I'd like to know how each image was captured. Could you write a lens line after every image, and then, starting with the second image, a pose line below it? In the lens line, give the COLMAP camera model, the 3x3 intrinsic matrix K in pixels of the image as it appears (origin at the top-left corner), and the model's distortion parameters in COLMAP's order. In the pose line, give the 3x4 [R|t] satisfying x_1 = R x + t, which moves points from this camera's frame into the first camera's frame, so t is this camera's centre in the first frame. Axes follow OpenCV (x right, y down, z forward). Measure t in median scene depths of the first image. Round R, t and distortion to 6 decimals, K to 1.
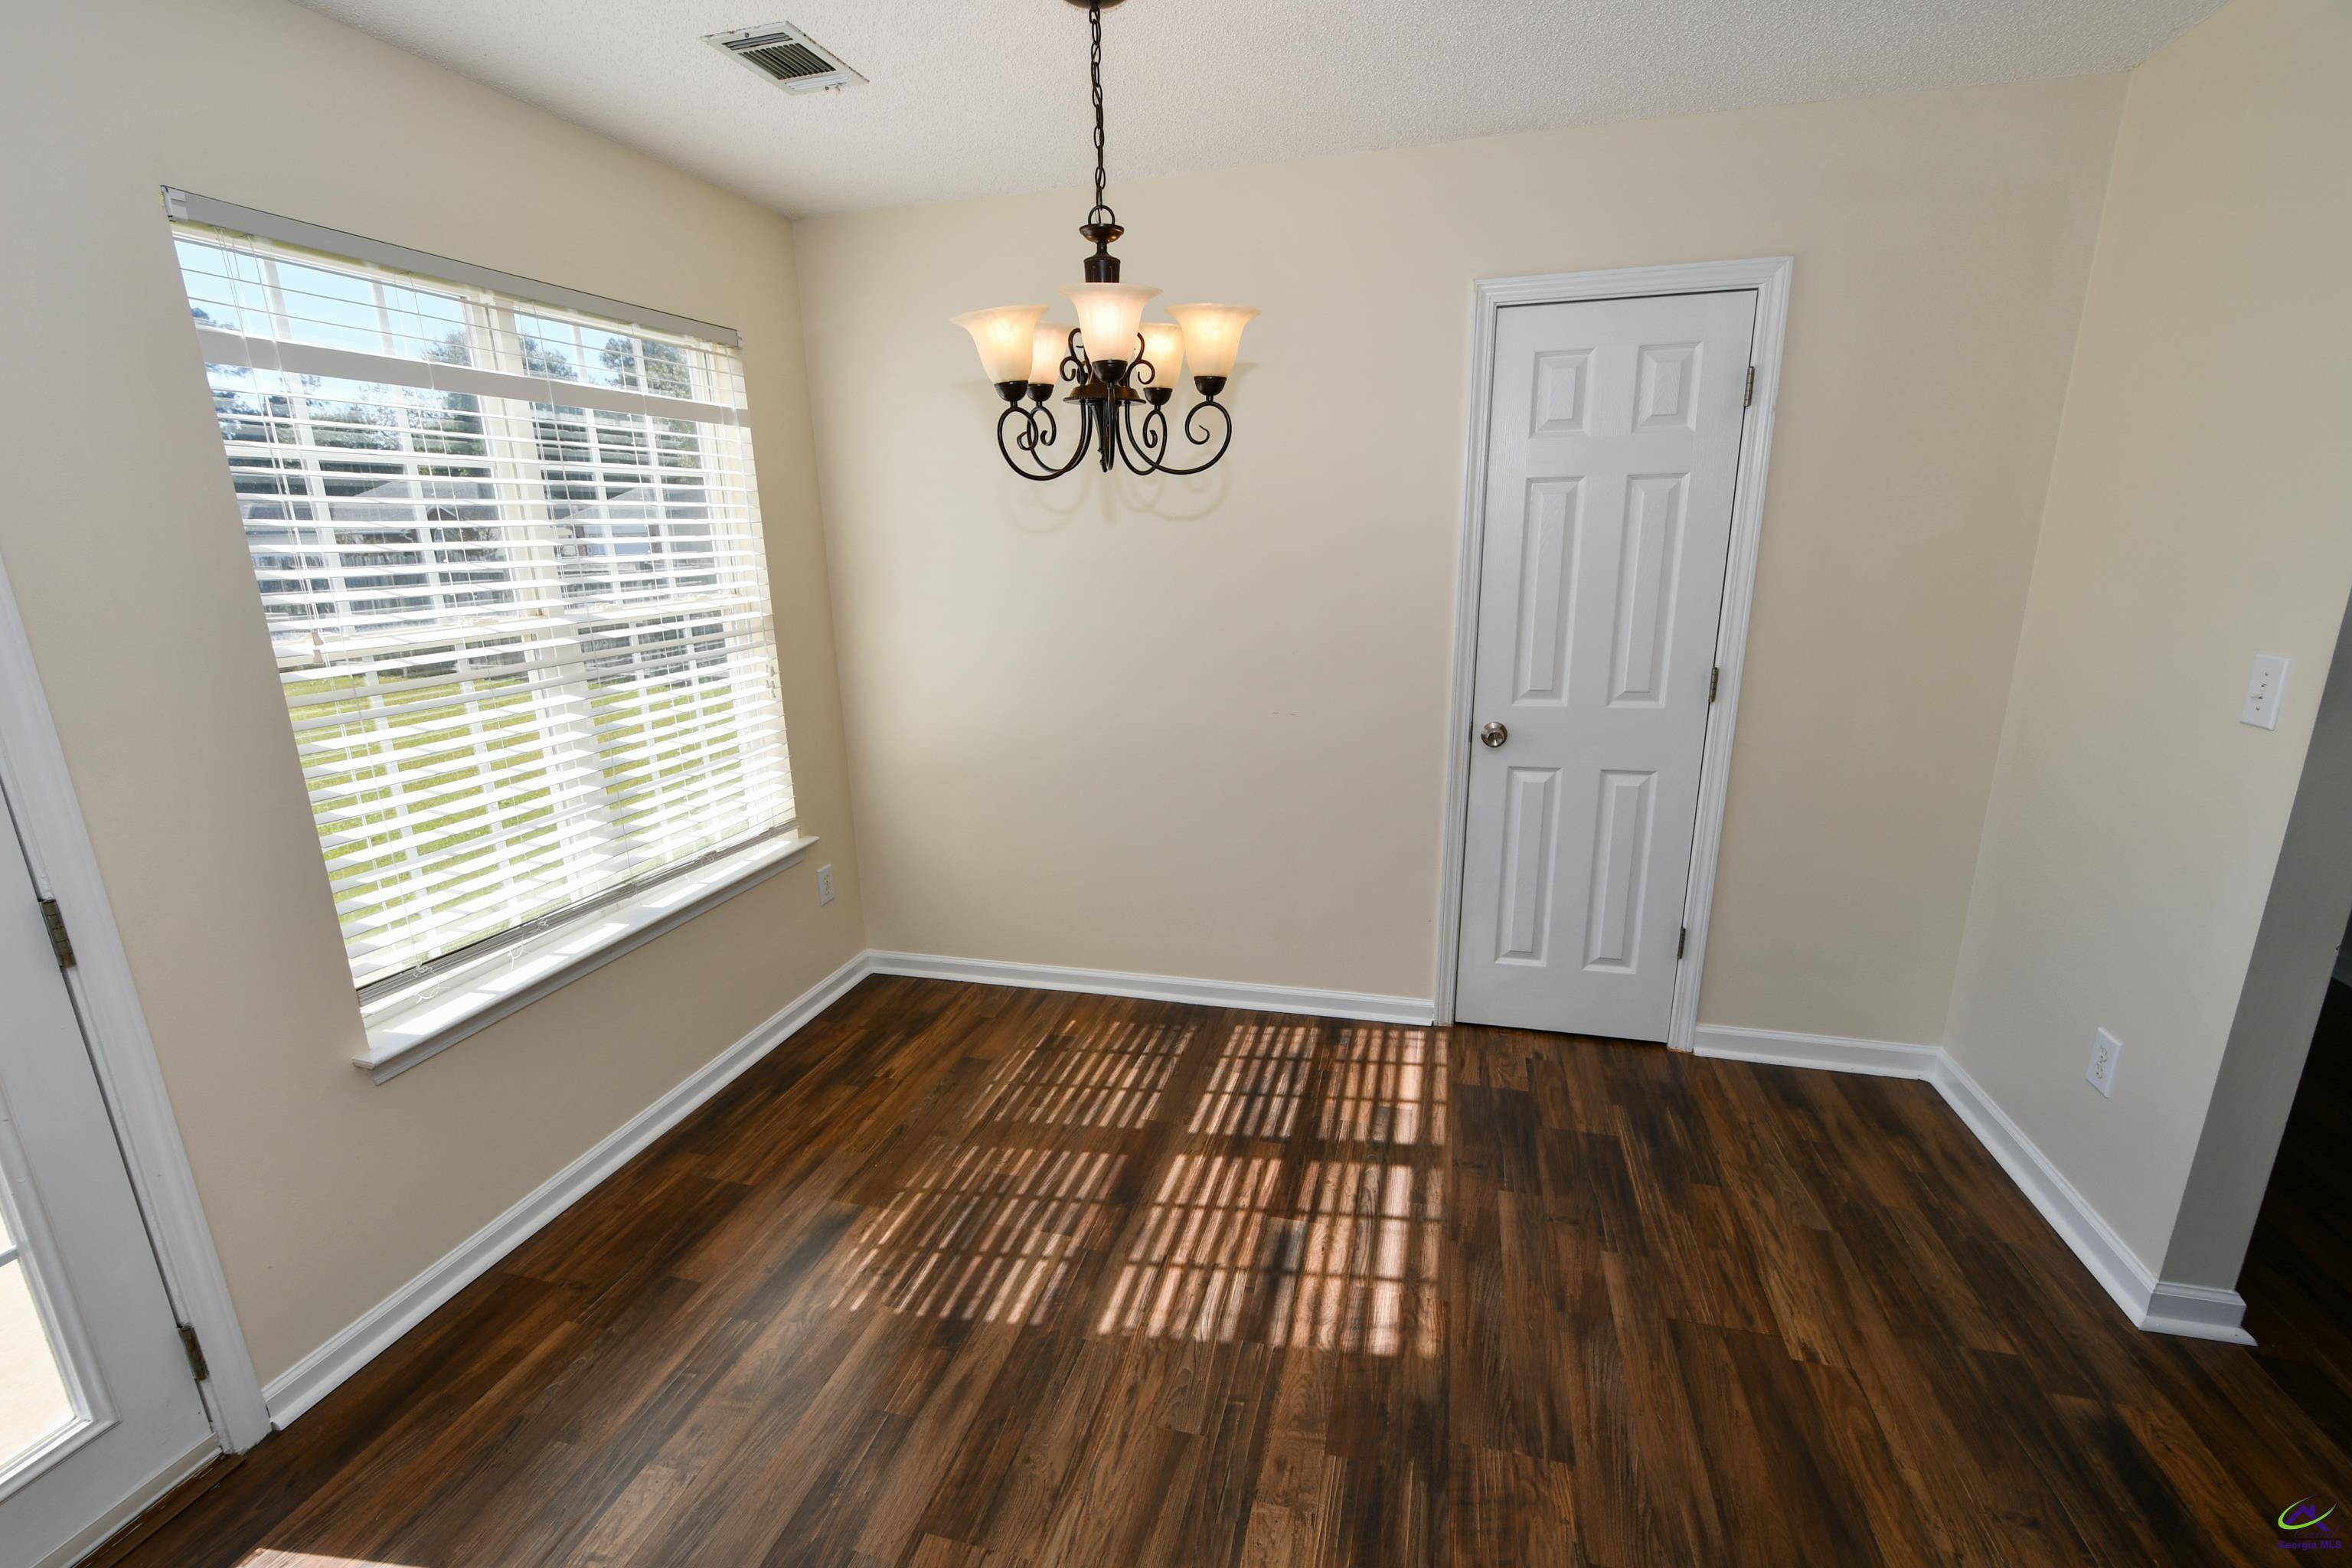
lens RADIAL K [[1015.1, 0, 1177.7], [0, 1015.1, 810.0], [0, 0, 1]] dist [-0.021742, 0.013327]
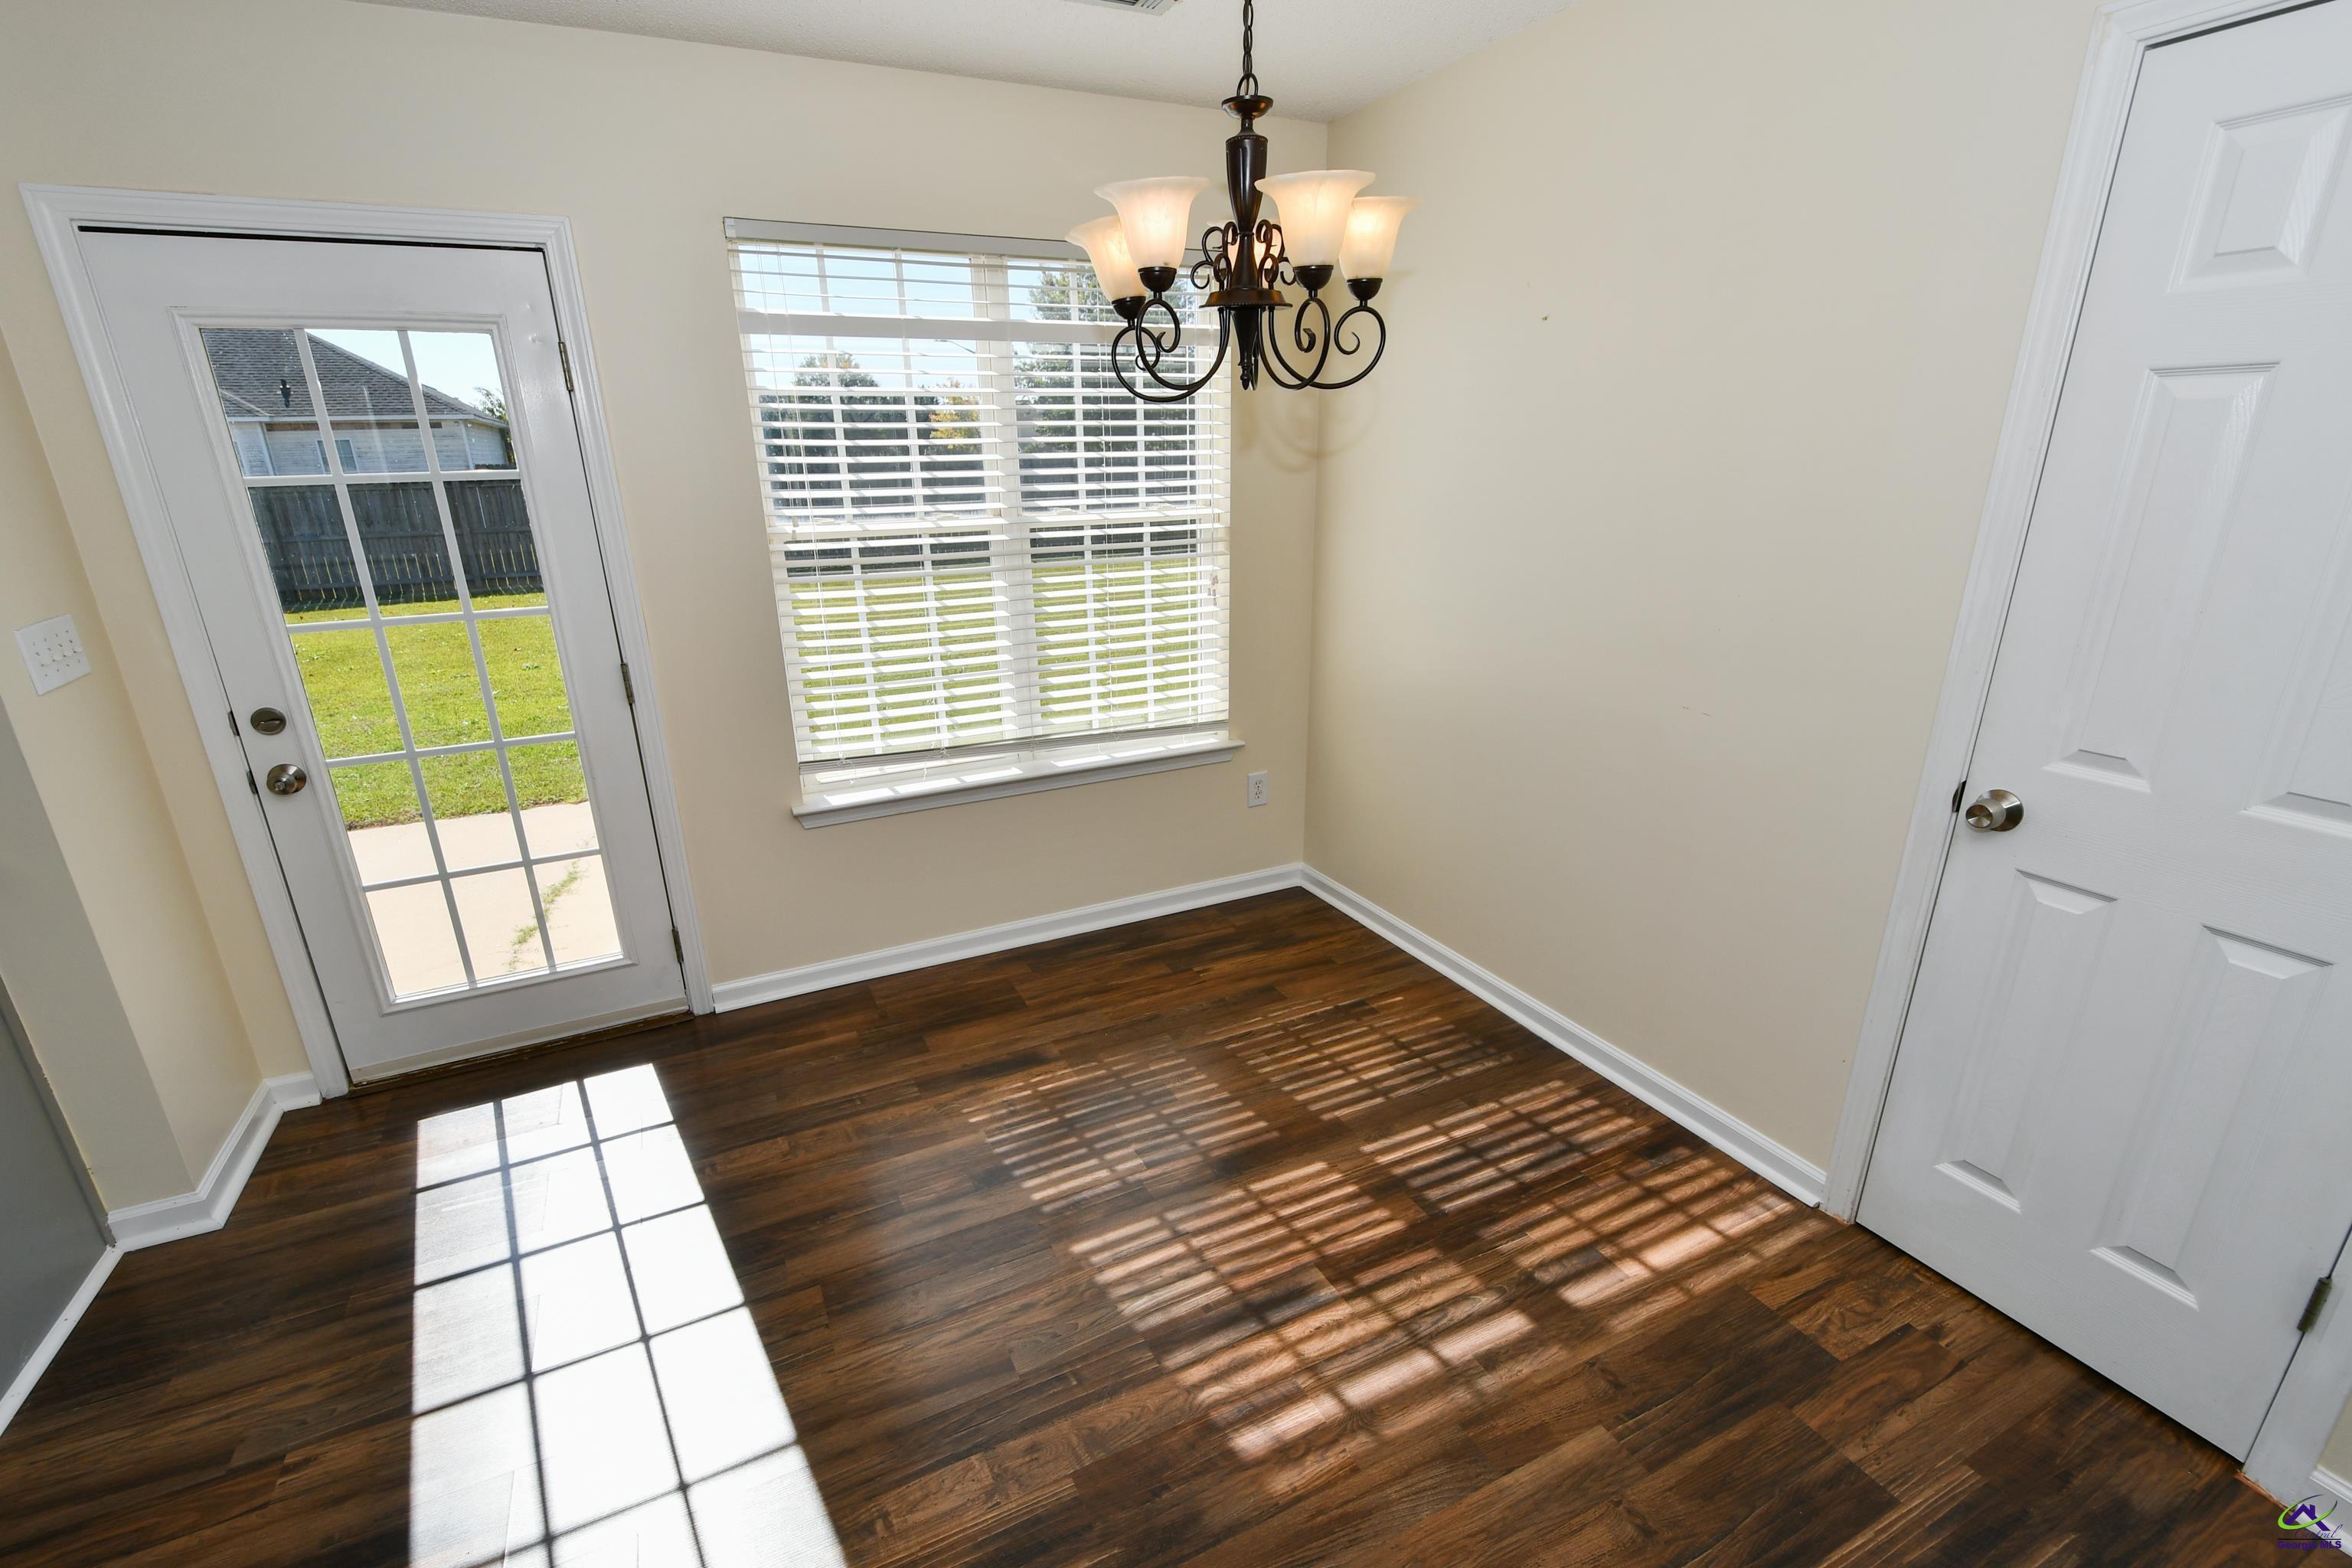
lens RADIAL K [[1031.6, 0, 1159.5], [0, 1031.6, 805.2], [0, 0, 1]] dist [0.008929, -0.010002]
pose [[0.658882, 0.253962, -0.708080, 0.498093], [-0.200547, 0.966523, 0.160044, -0.087567], [0.725021, 0.036553, 0.687756, 0.264625]]
